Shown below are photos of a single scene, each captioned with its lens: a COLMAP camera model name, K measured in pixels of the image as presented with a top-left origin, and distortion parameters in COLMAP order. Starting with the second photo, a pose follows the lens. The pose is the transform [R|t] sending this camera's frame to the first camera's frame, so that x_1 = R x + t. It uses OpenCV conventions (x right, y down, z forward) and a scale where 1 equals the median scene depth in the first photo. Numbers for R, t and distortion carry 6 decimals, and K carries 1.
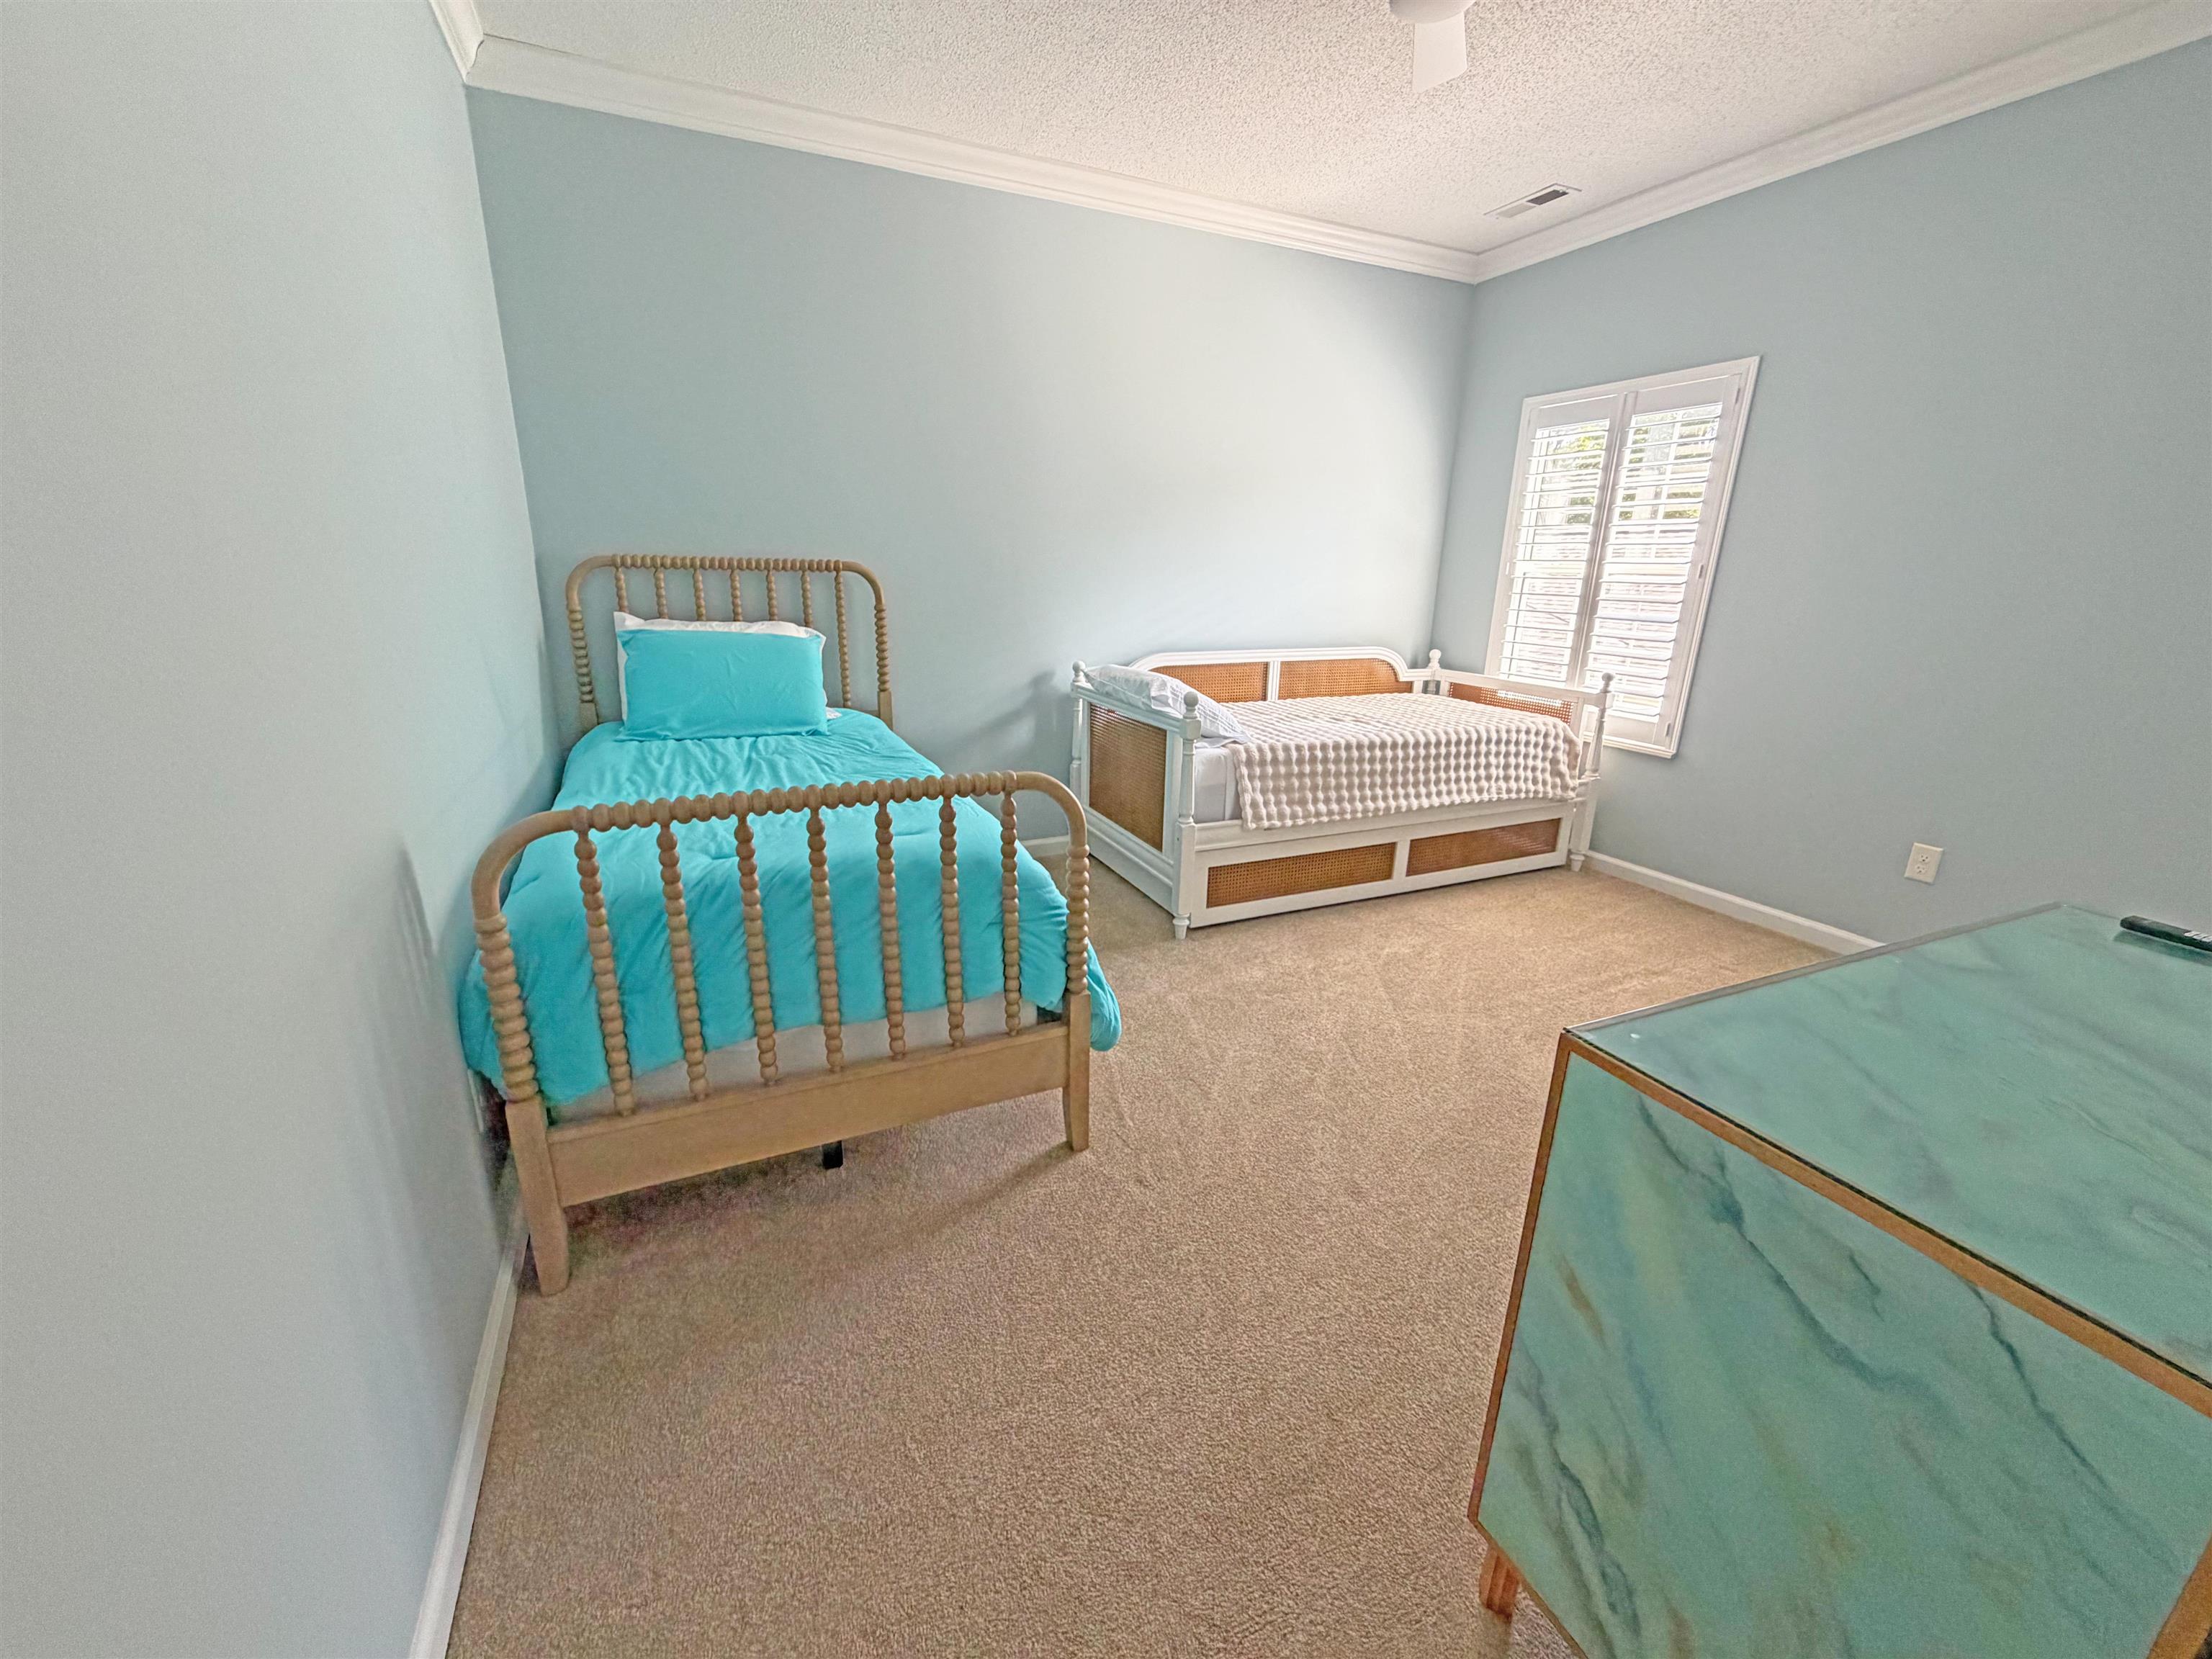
lens RADIAL K [[884.0, 0, 1113.6], [0, 884.0, 833.0], [0, 0, 1]] dist [-0.000825, 0.000422]
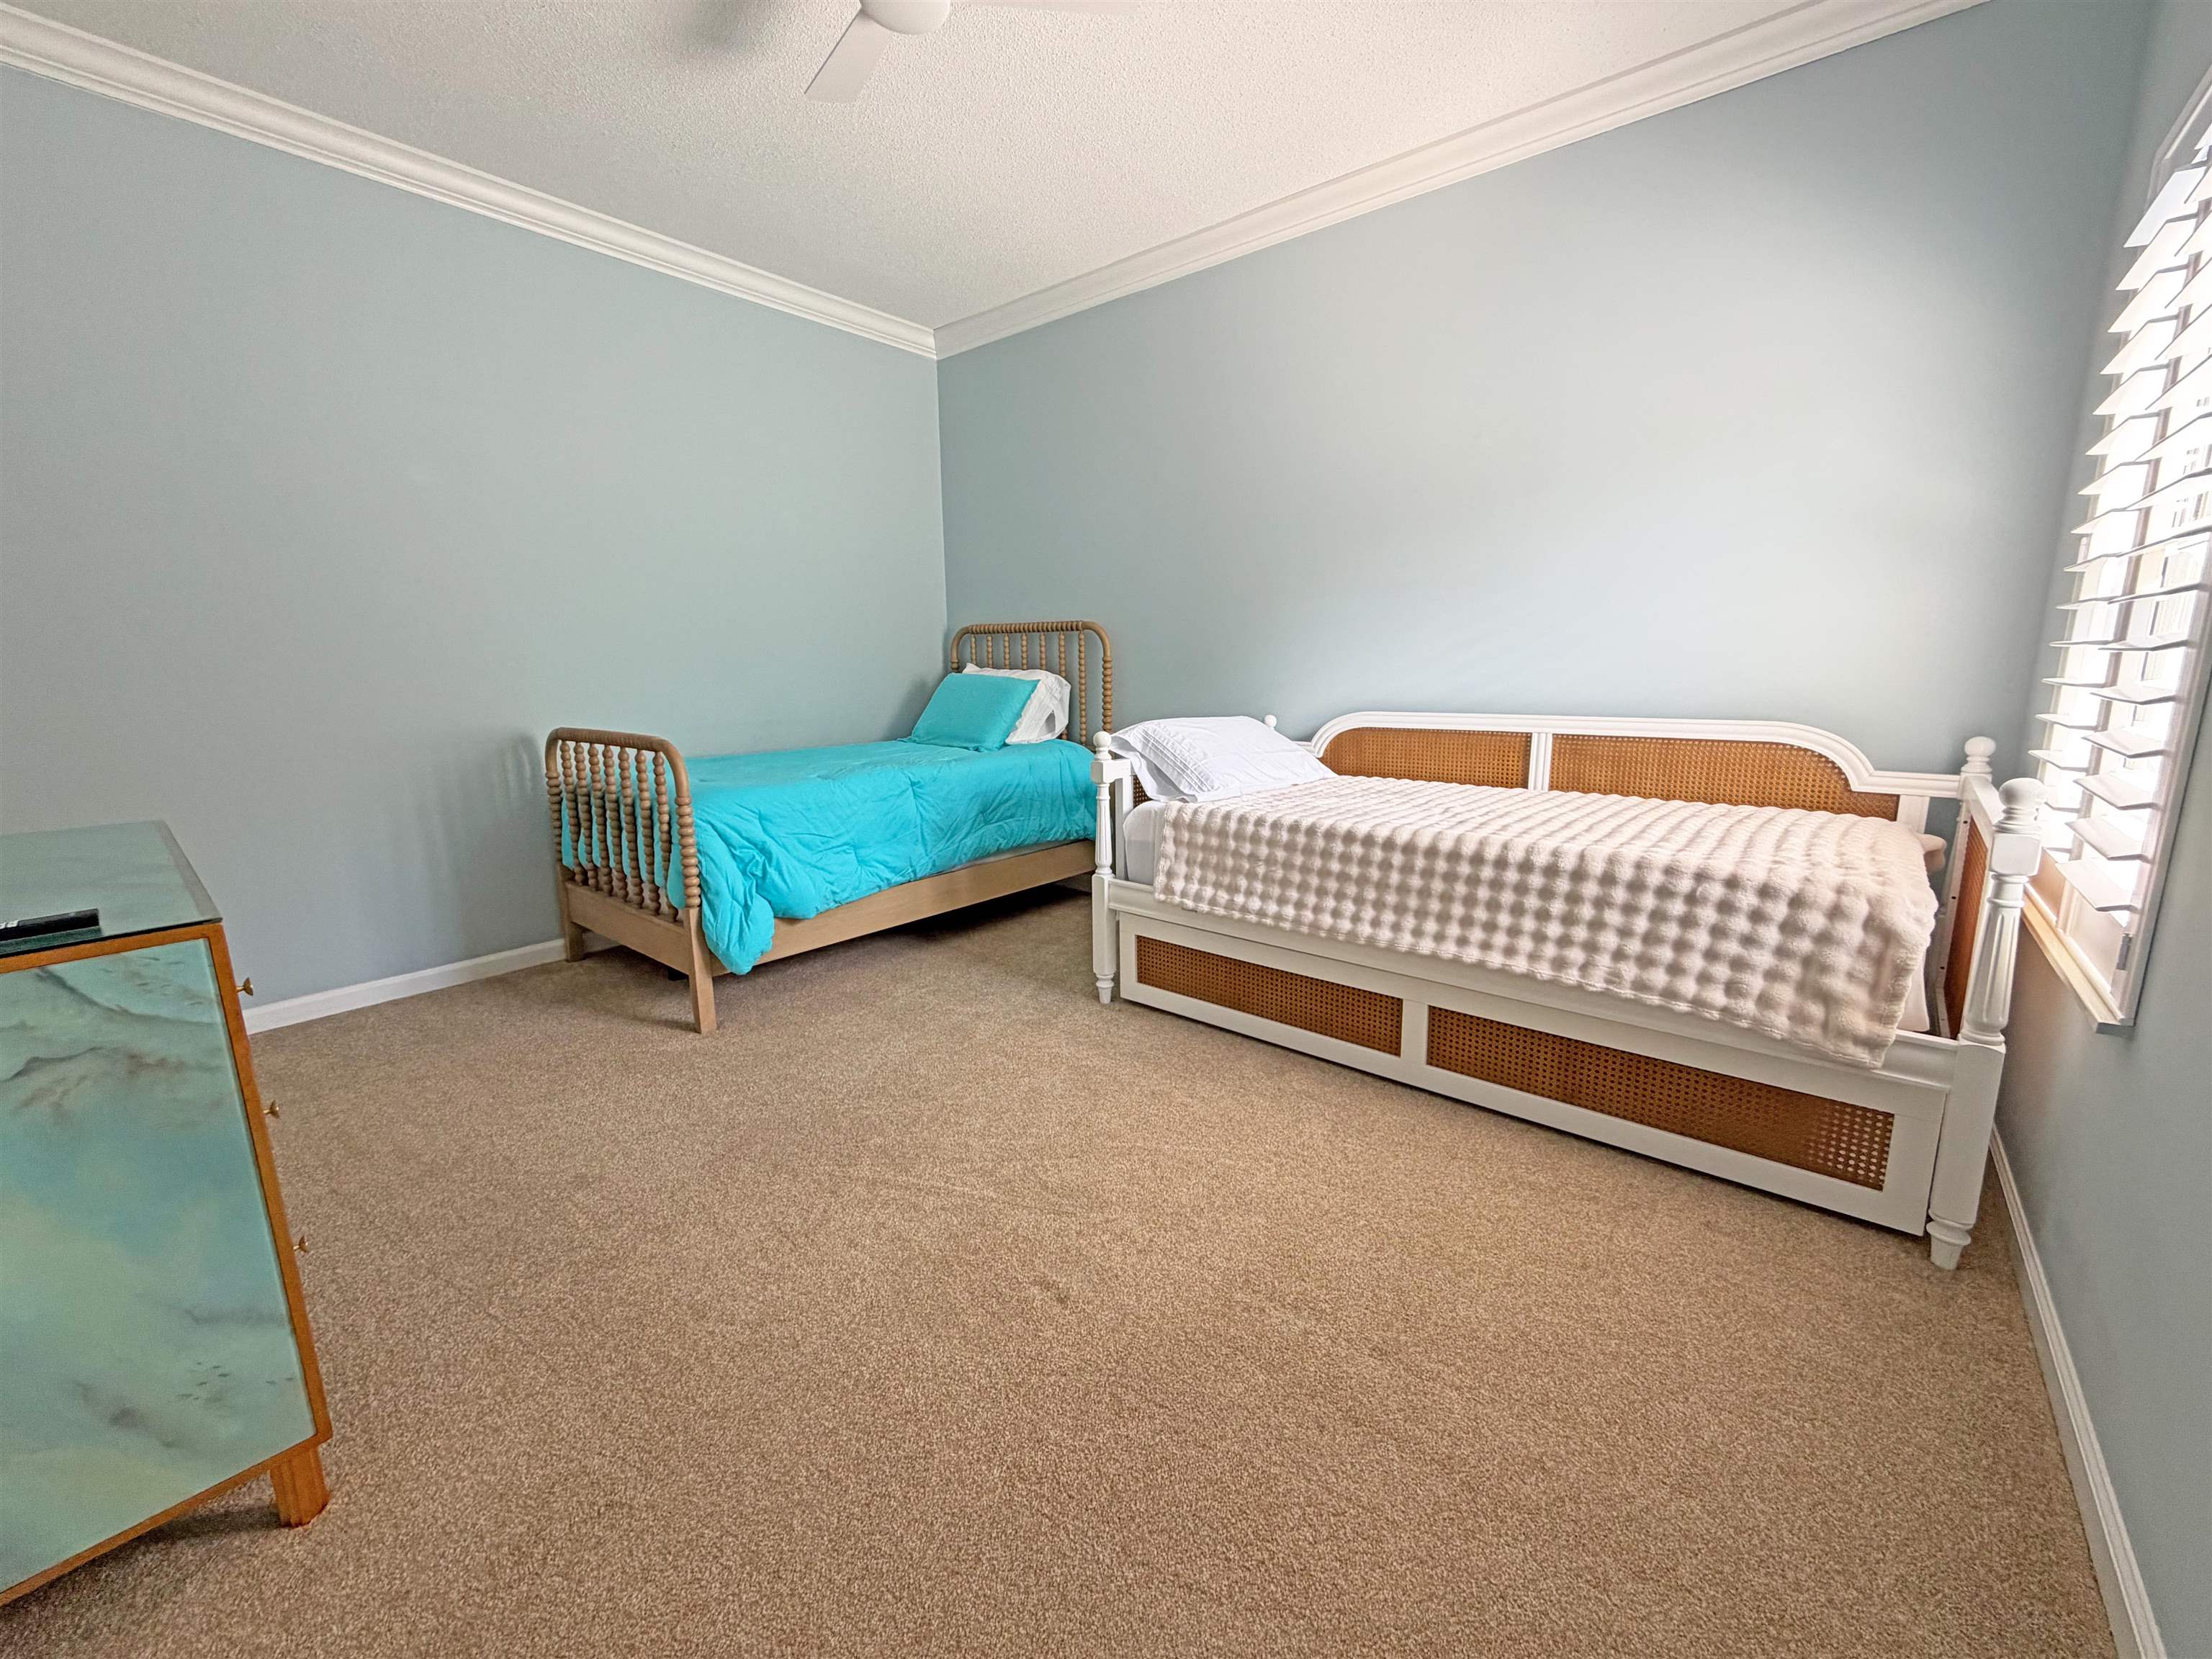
lens RADIAL K [[884.0, 0, 1113.6], [0, 884.0, 833.0], [0, 0, 1]] dist [-0.000825, 0.000422]
pose [[0.425183, 0.149216, -0.892723, 0.757879], [-0.243068, 0.968909, 0.046183, -0.082254], [0.871858, 0.197357, 0.448234, 0.491546]]
